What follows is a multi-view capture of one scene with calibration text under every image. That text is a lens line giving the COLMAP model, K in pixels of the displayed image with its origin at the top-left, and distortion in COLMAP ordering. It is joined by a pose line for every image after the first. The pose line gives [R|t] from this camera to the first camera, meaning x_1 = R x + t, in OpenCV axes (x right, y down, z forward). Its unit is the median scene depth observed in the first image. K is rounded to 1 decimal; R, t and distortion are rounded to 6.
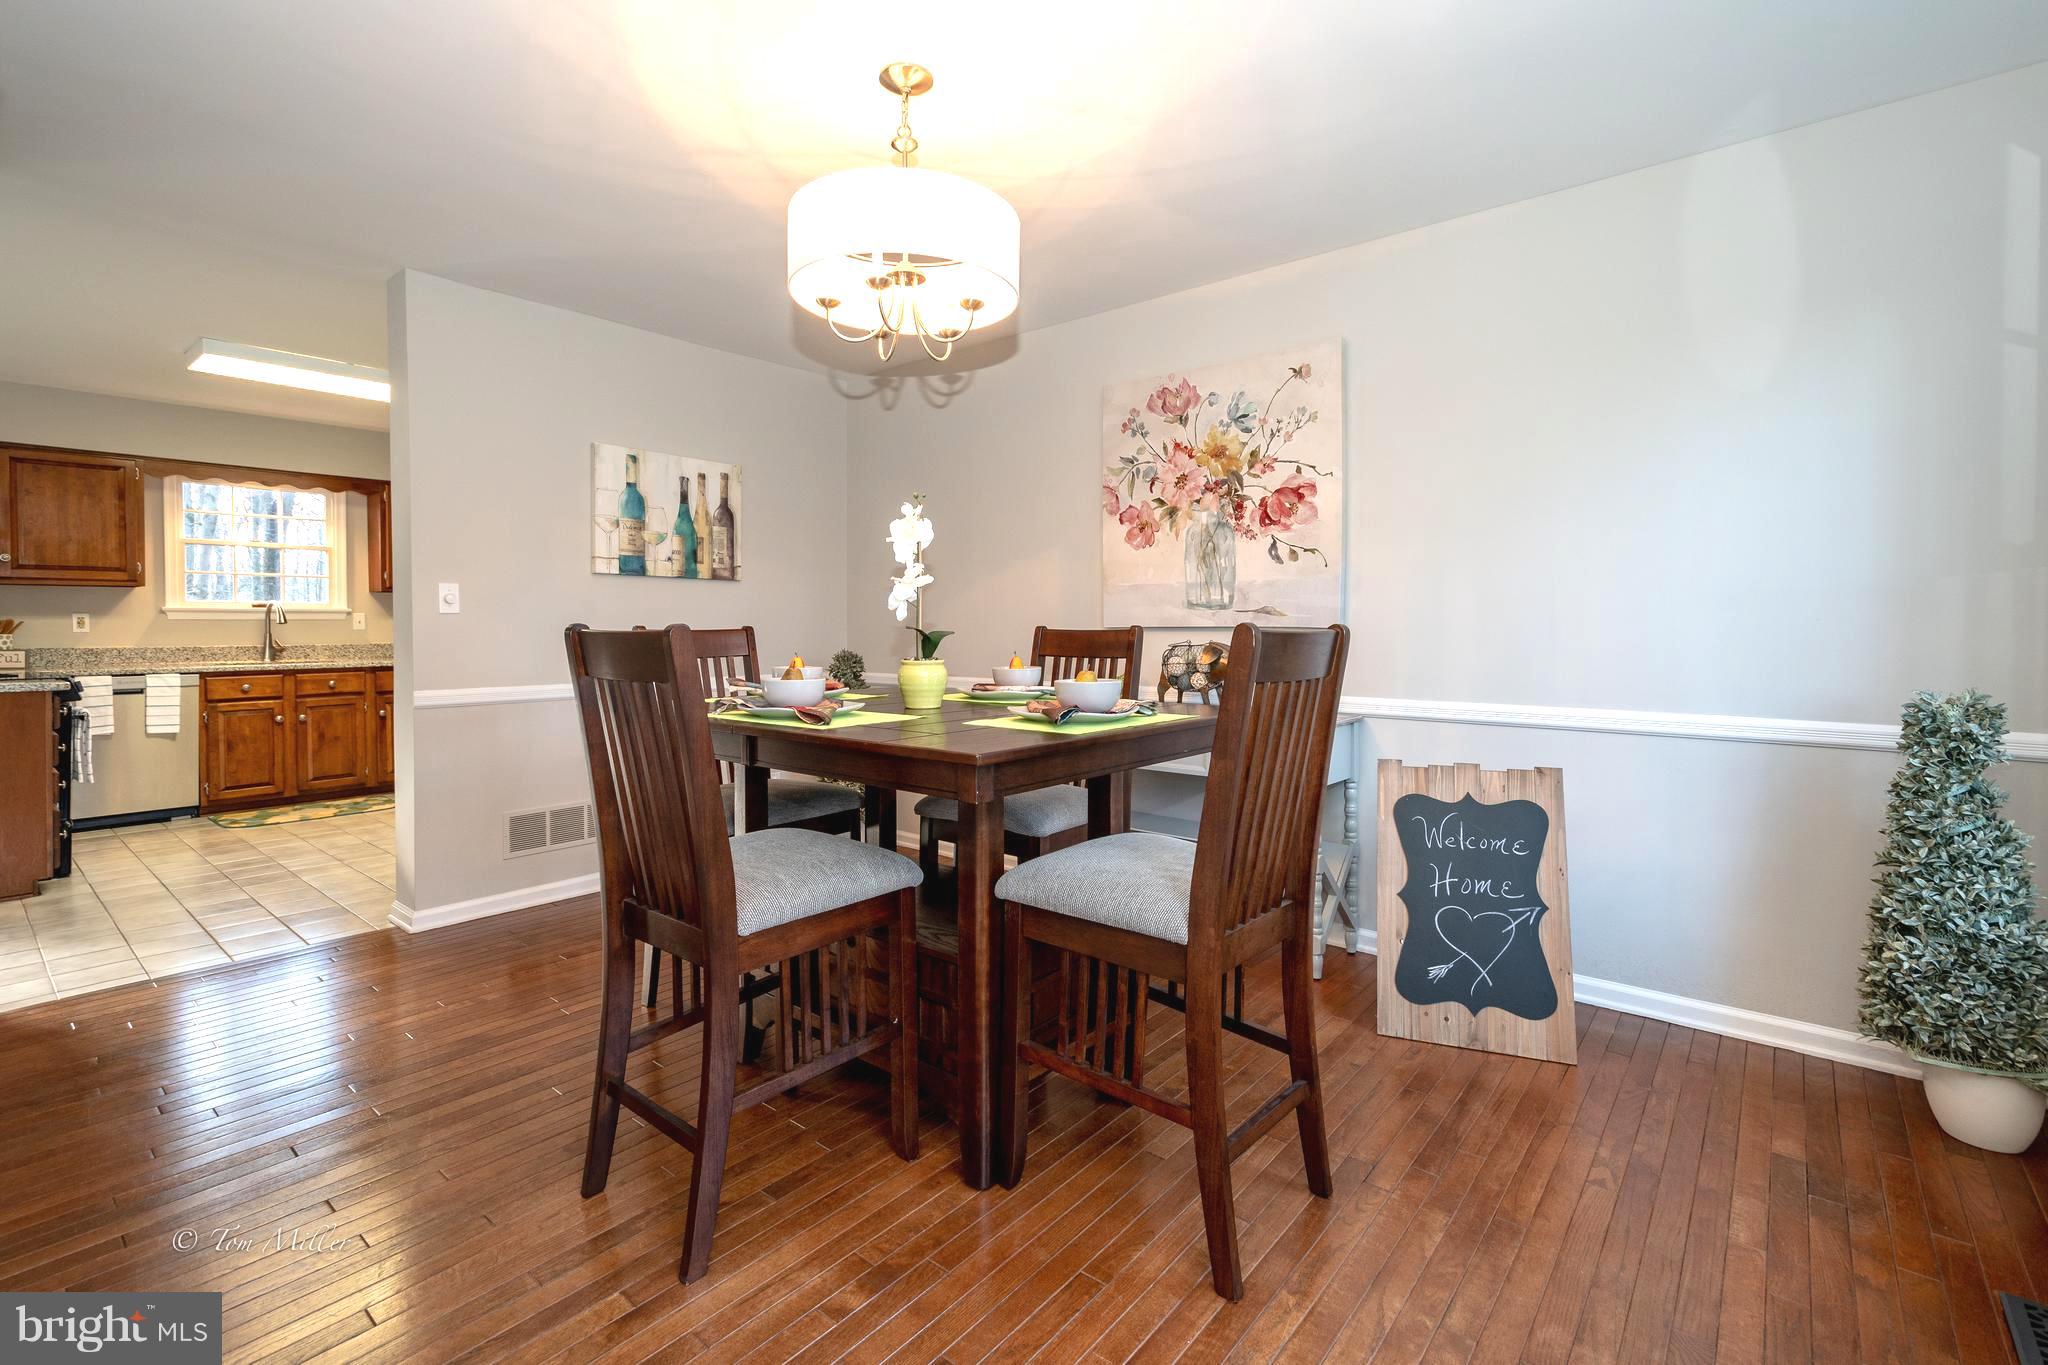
lens RADIAL K [[922.5, 0, 1021.2], [0, 922.5, 636.9], [0, 0, 1]] dist [-0.001741, -0.000375]
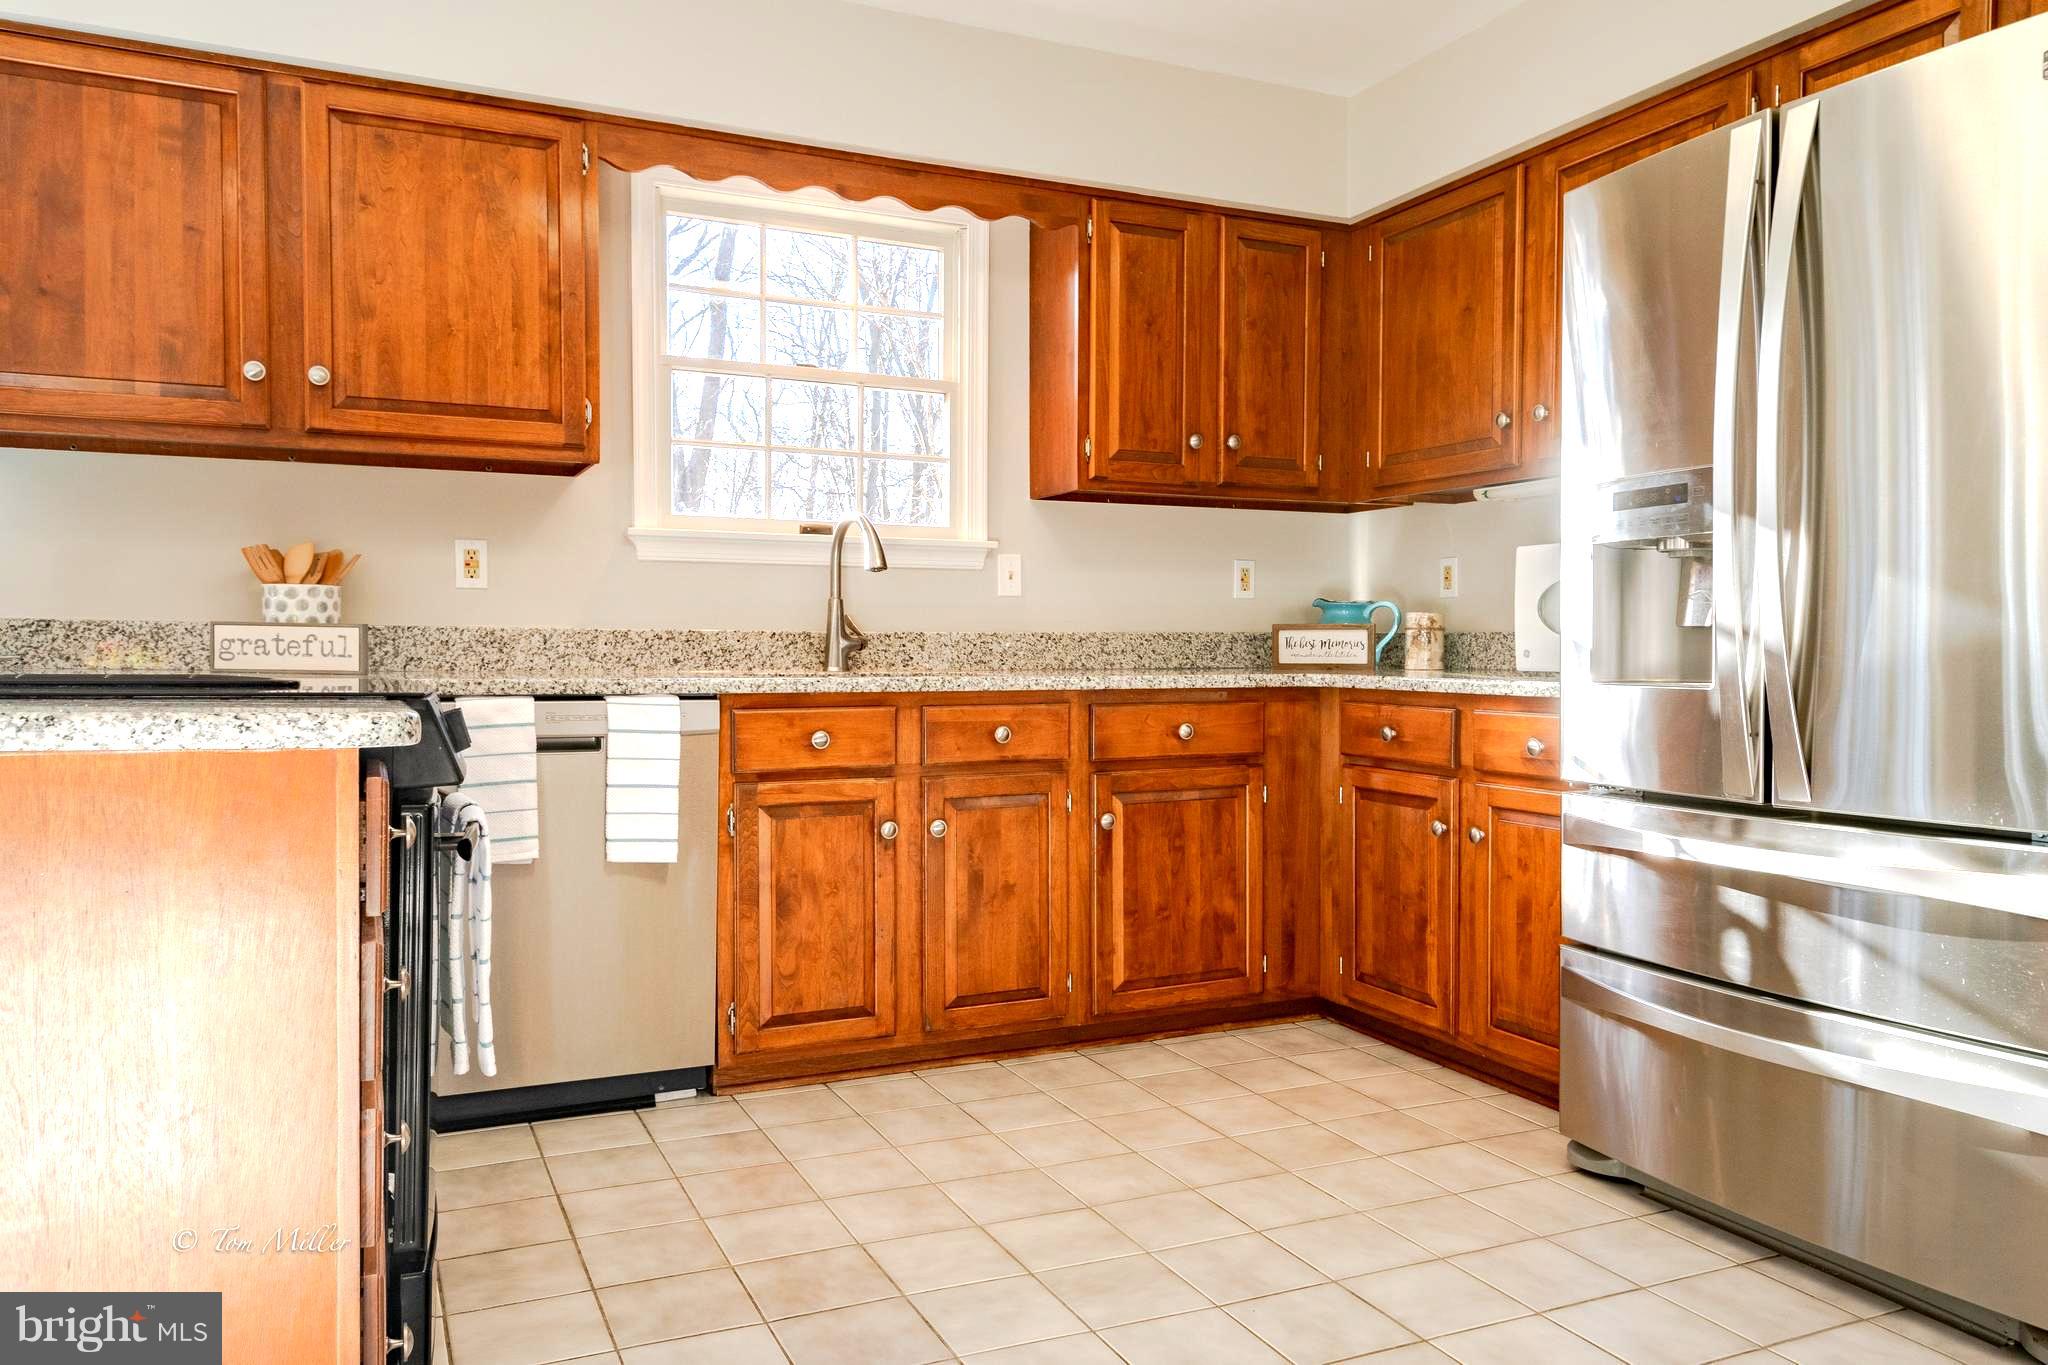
lens RADIAL K [[1469.3, 0, 1027.8], [0, 1469.3, 697.8], [0, 0, 1]] dist [0.008792, -0.001731]
pose [[0.904368, 0.018402, -0.426357, -0.534597], [-0.010710, 0.999734, 0.020432, 0.026388], [0.426620, -0.013912, 0.904324, 0.529385]]
